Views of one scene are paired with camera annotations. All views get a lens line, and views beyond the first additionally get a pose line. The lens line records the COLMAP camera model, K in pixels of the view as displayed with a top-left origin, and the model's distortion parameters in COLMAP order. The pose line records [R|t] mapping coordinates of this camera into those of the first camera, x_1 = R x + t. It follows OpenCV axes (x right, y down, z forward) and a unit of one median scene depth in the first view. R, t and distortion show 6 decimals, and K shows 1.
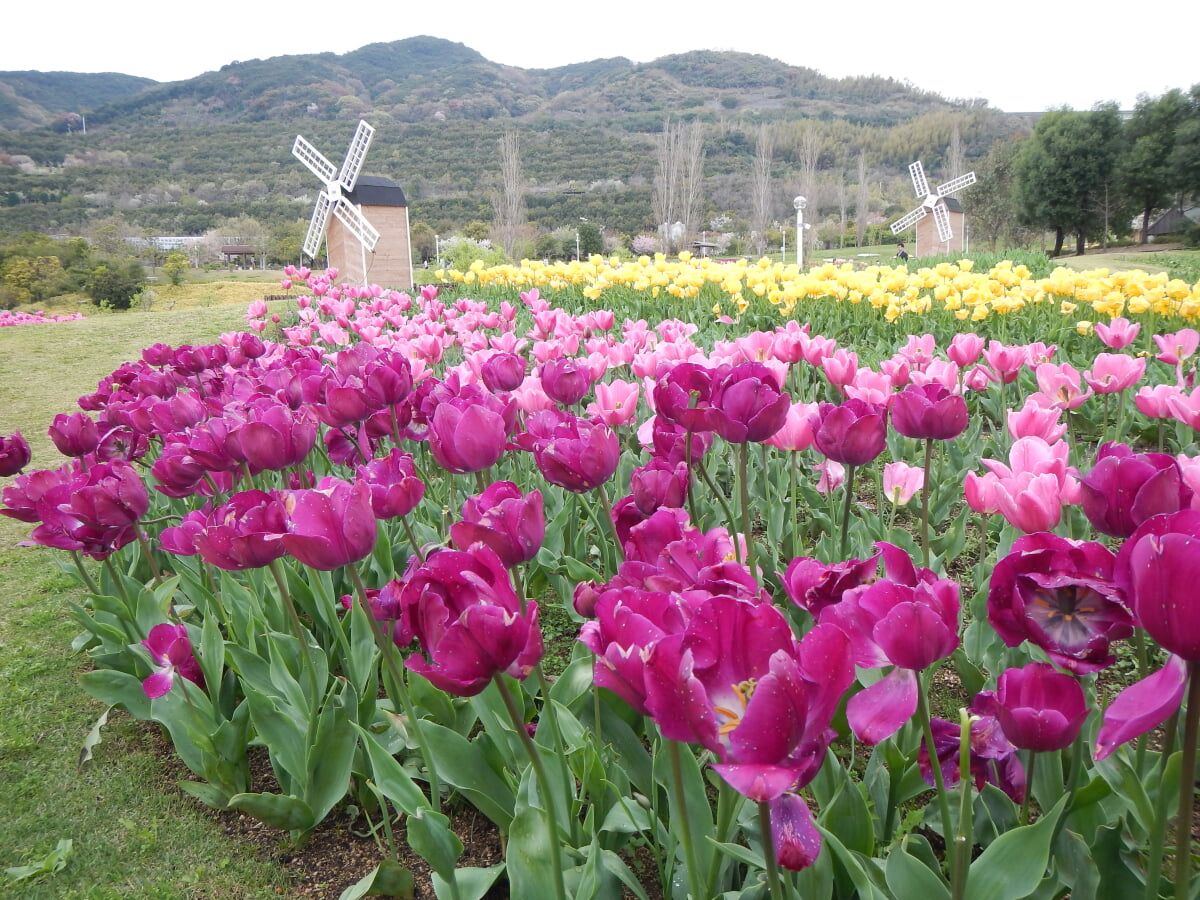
lens RADIAL K [[1001.2, 0, 600.0], [0, 1001.2, 450.0], [0, 0, 1]] dist [0.008014, -0.012054]
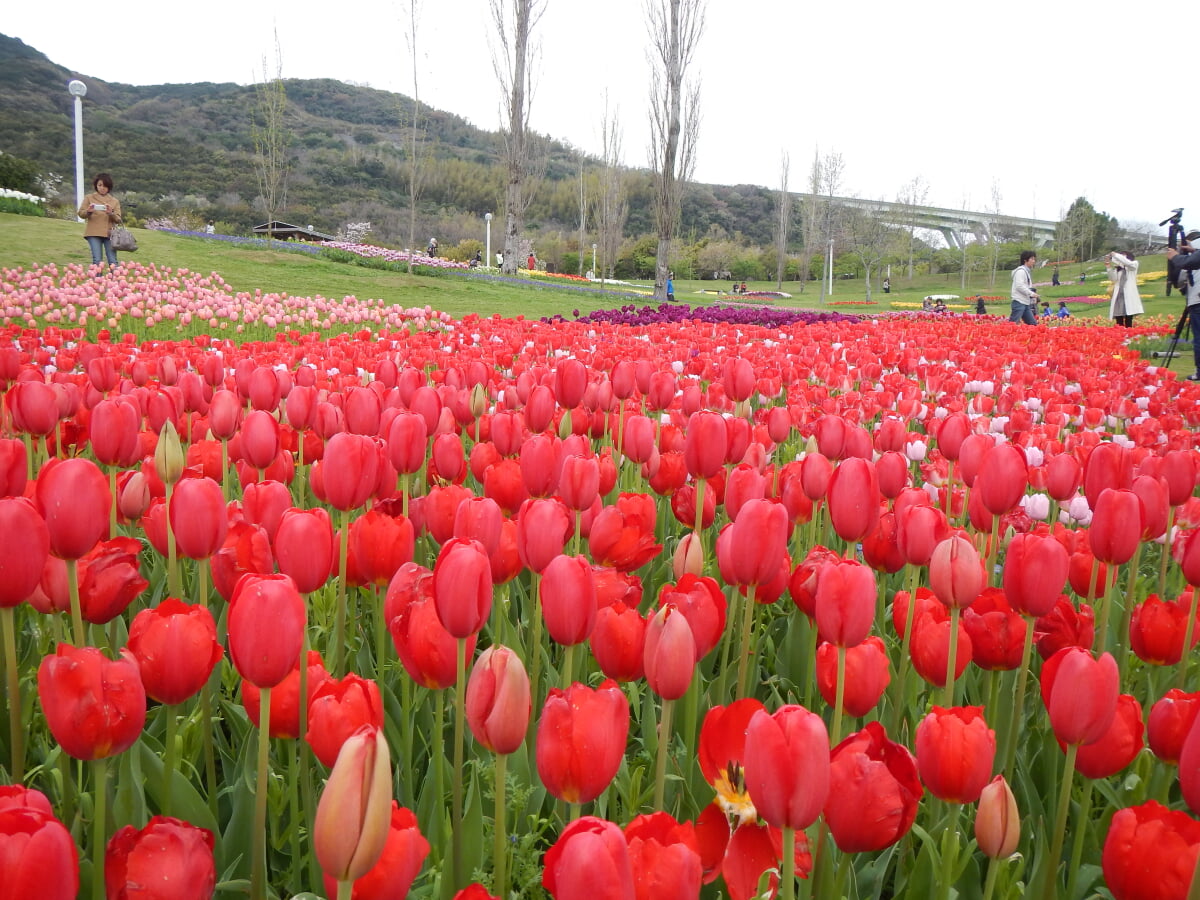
lens RADIAL K [[1001.2, 0, 600.0], [0, 1001.2, 450.0], [0, 0, 1]] dist [0.008014, -0.012054]
pose [[0.935991, 0.013366, 0.351770, 0.022834], [0.014217, 0.997028, -0.075713, -0.023722], [-0.351737, 0.075867, 0.933020, 0.173112]]
